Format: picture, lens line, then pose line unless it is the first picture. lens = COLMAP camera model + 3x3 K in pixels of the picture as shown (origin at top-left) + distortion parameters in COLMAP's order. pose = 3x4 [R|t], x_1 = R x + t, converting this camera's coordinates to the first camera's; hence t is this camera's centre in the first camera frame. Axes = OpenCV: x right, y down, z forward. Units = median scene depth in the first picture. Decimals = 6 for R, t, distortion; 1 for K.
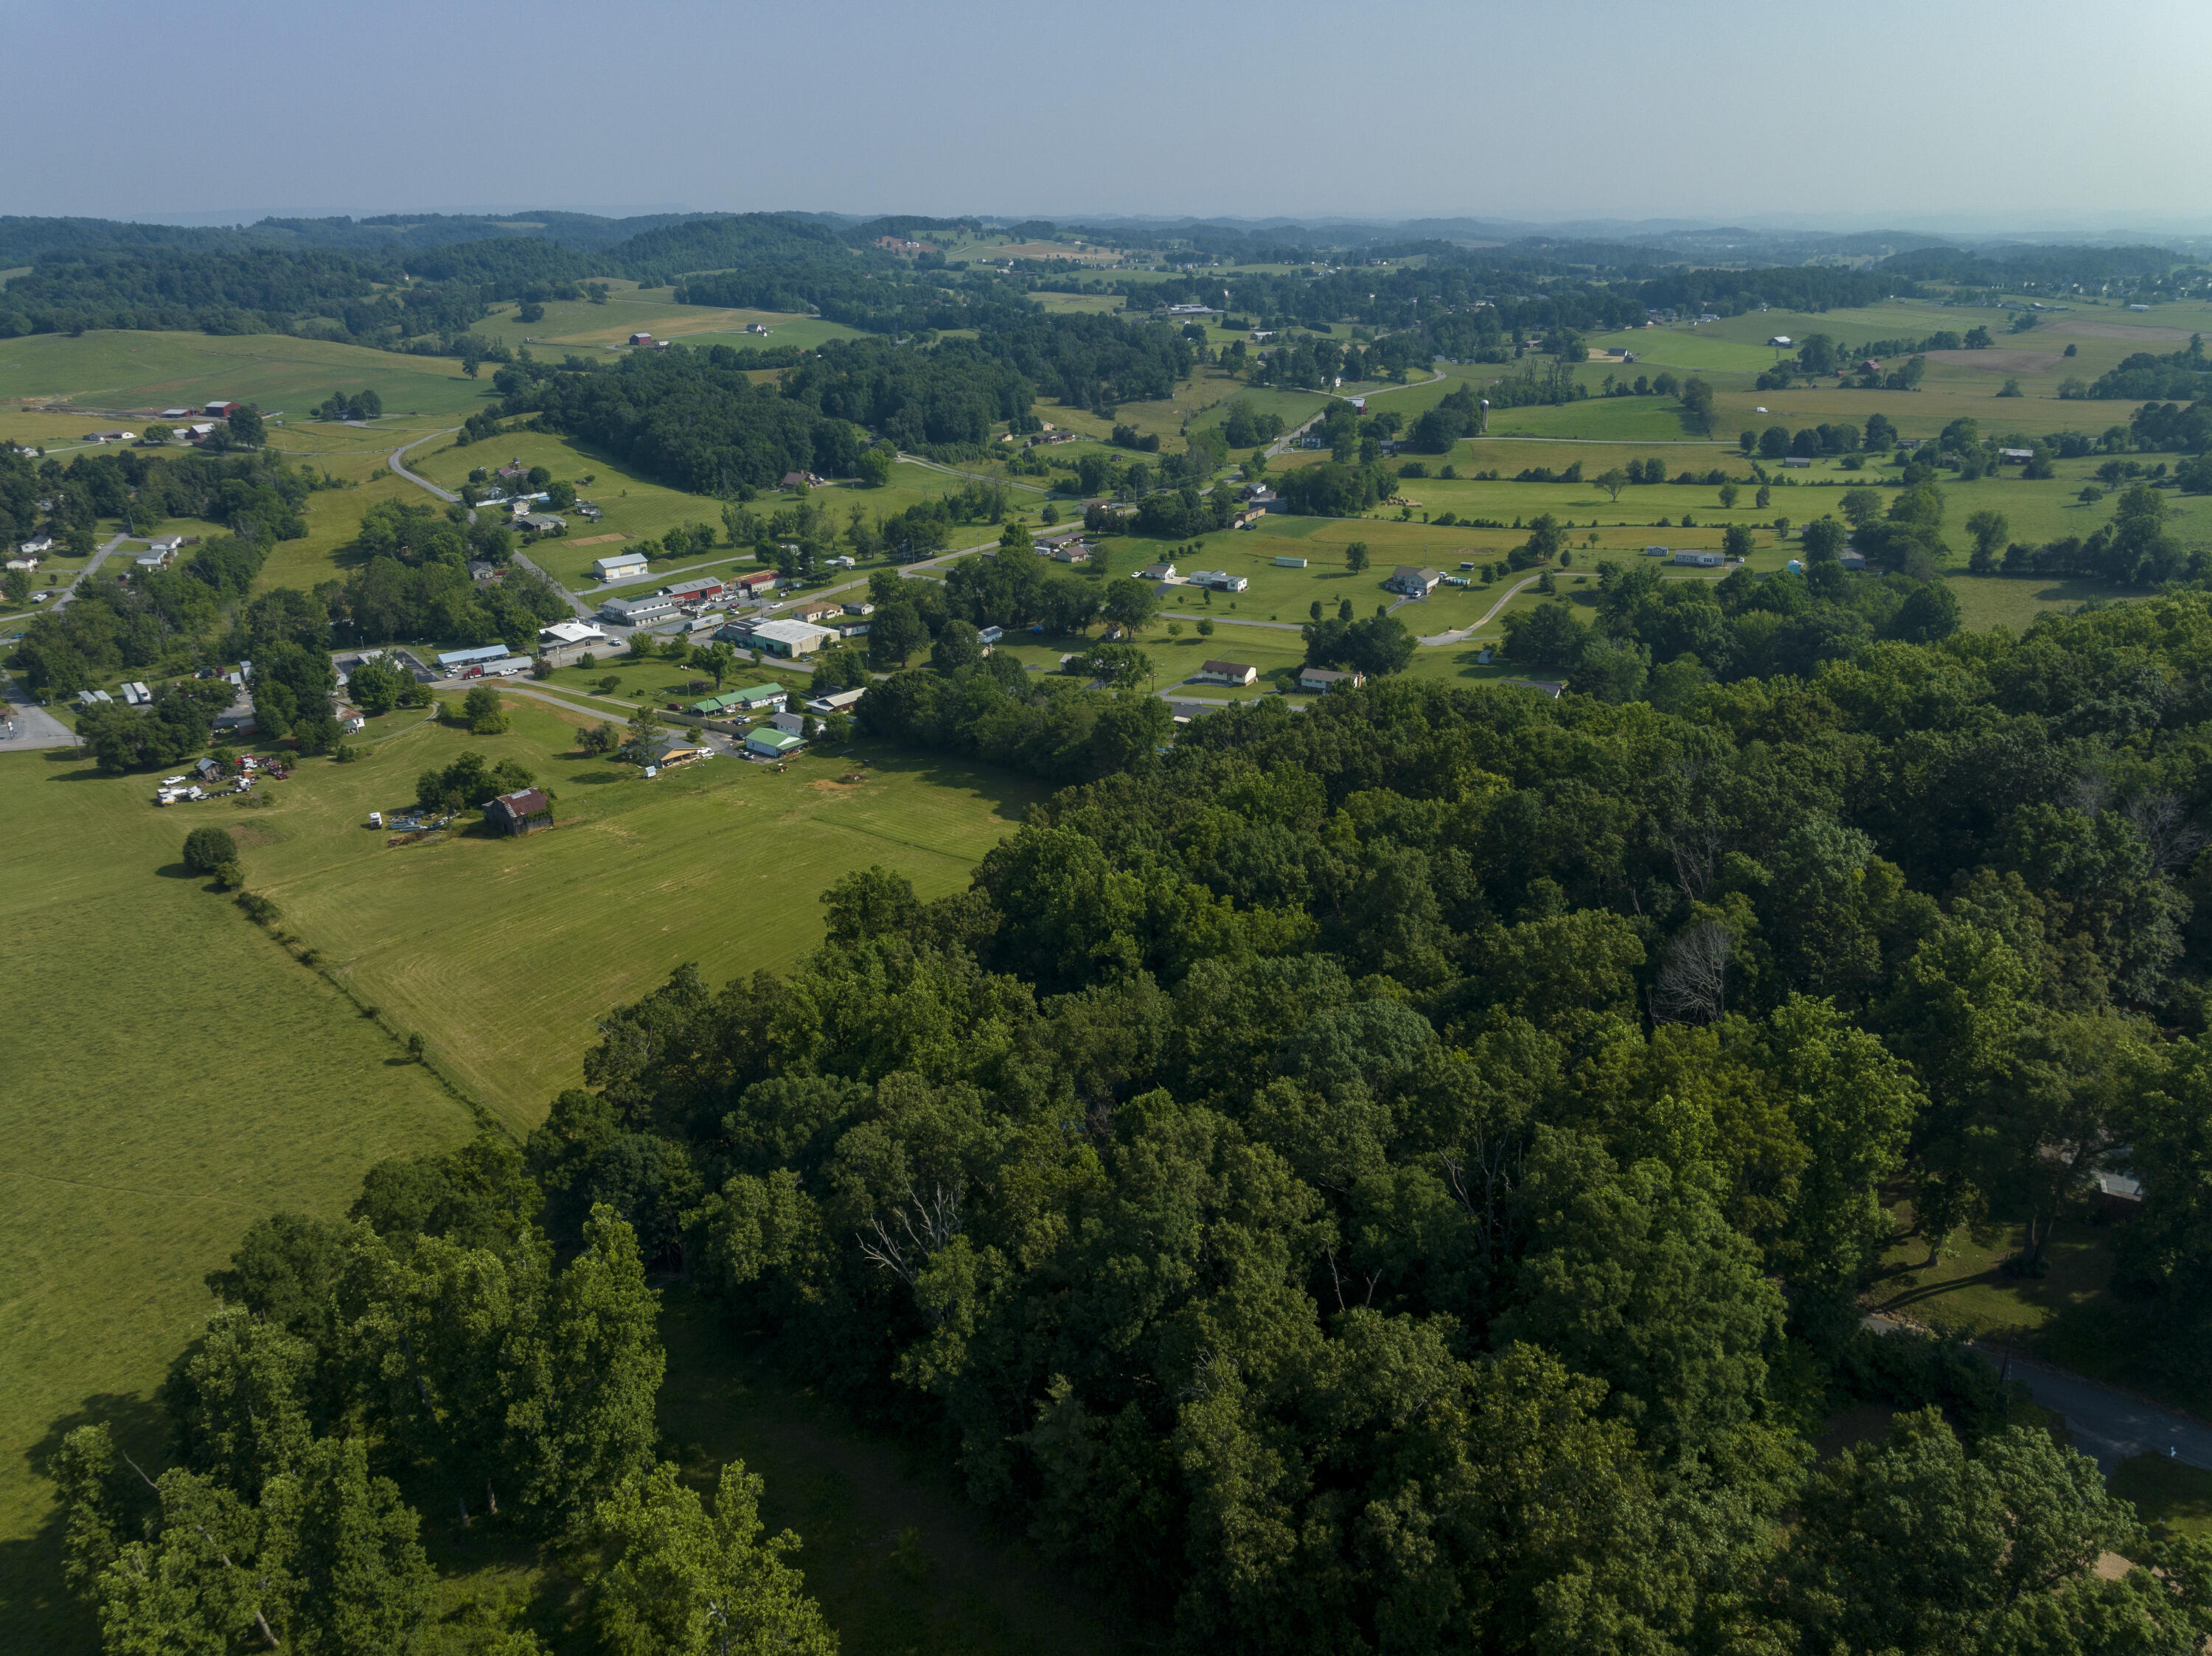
lens RADIAL K [[1559.7, 0, 1117.2], [0, 1559.7, 823.2], [0, 0, 1]] dist [-0.040704, 0.001229]
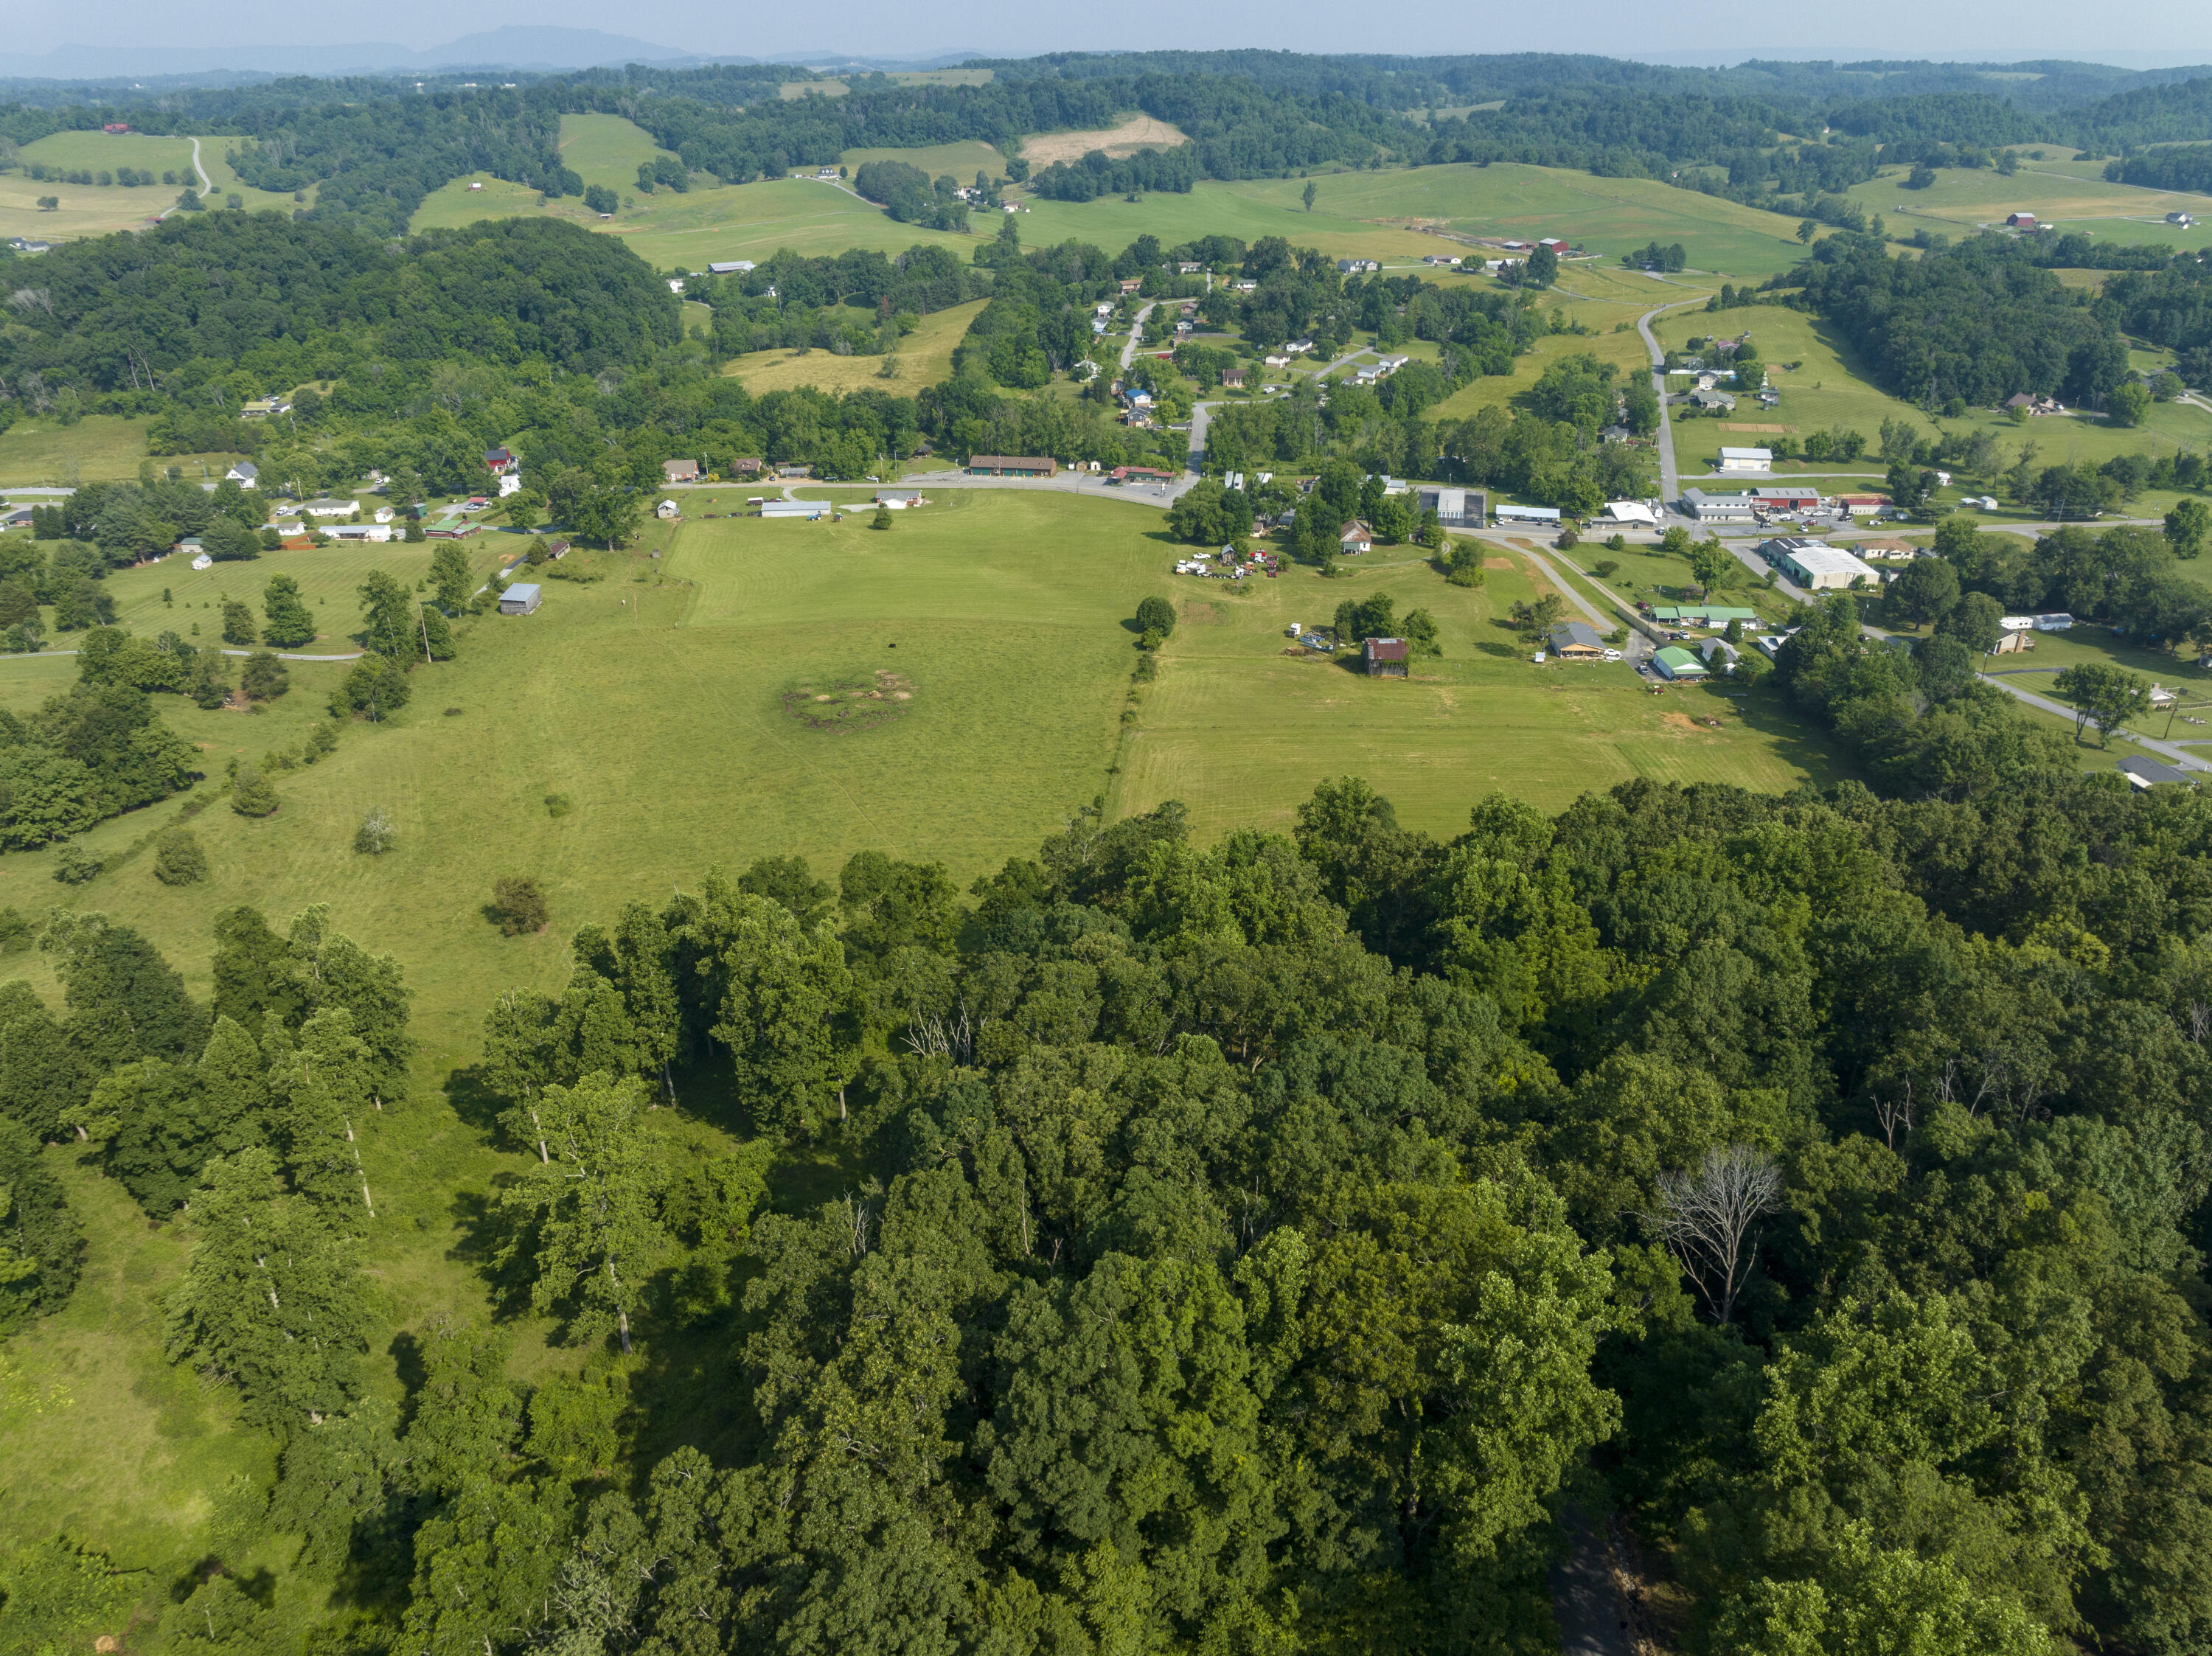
lens RADIAL K [[1565.0, 0, 1115.3], [0, 1565.0, 830.2], [0, 0, 1]] dist [-0.060287, 0.032634]
pose [[0.654743, 0.342895, -0.673599, 0.142995], [-0.280213, 0.937790, 0.205013, -0.033870], [0.701992, 0.054520, 0.710095, 0.049120]]
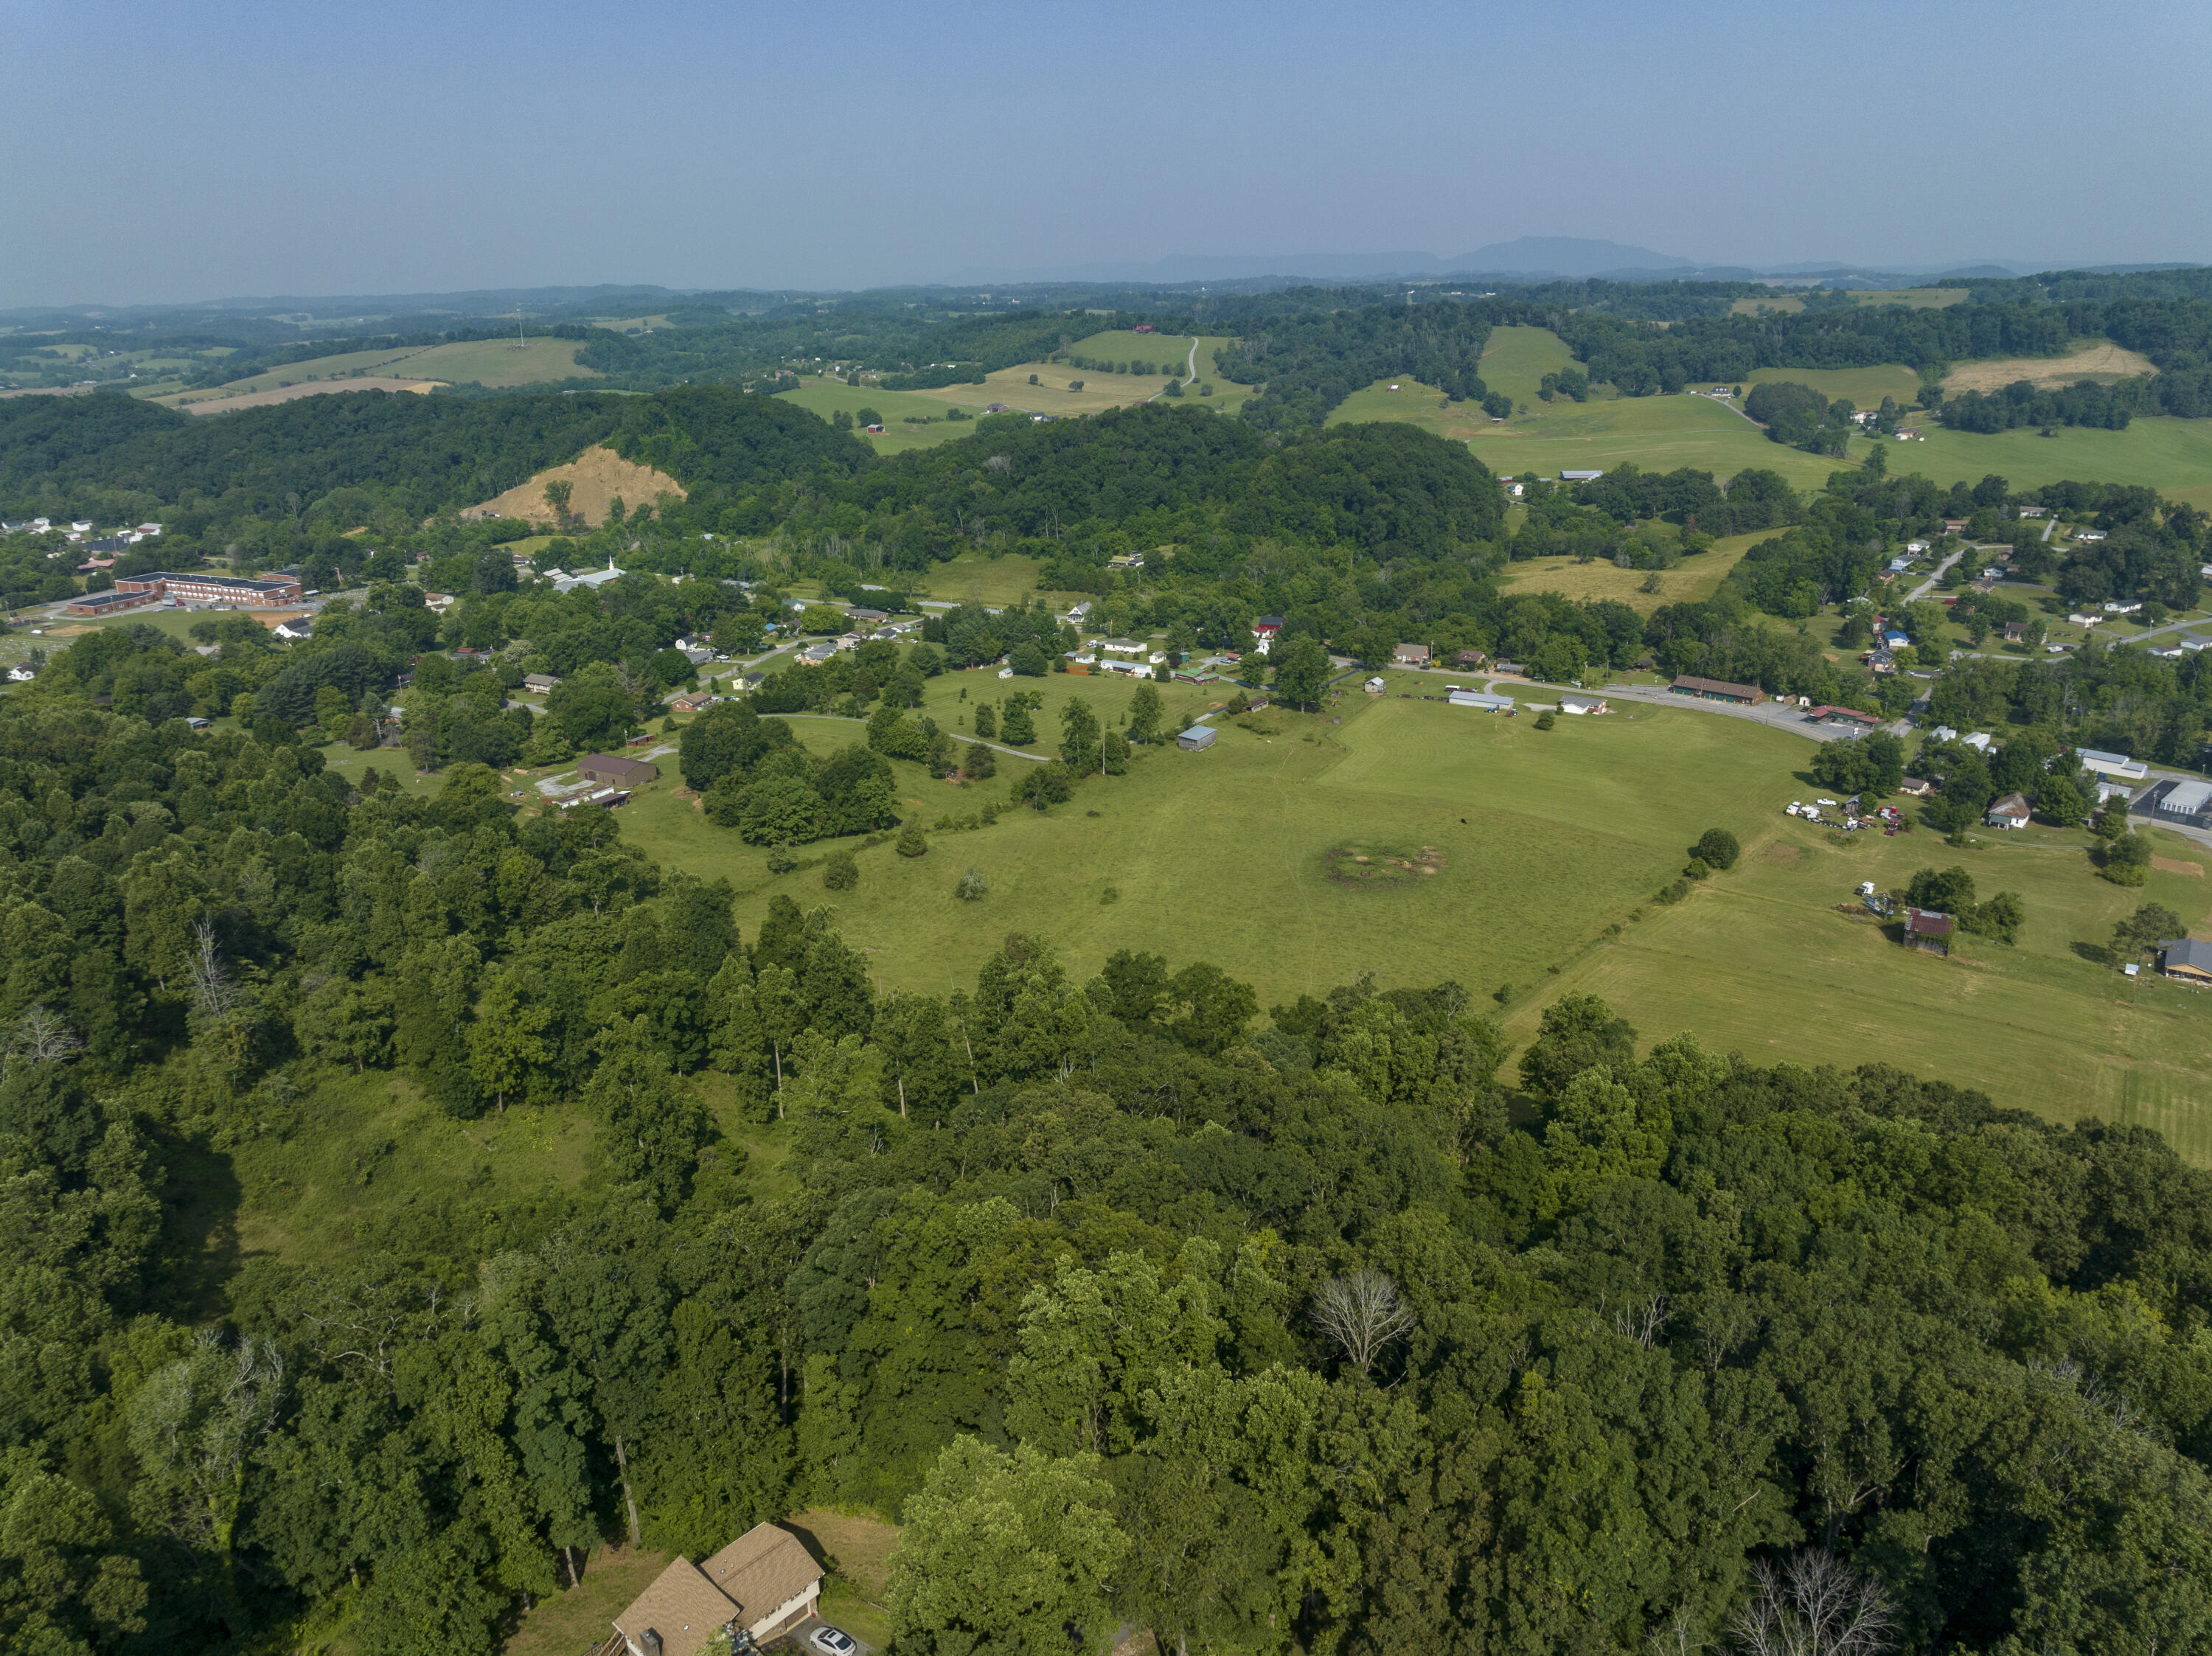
lens RADIAL K [[1554.2, 0, 1115.7], [0, 1554.2, 837.1], [0, 0, 1]] dist [-0.022509, -0.031270]
pose [[0.126358, 0.343873, -0.930476, 0.255593], [-0.353451, 0.892040, 0.281670, -0.084621], [0.926880, 0.293286, 0.234258, 0.122649]]
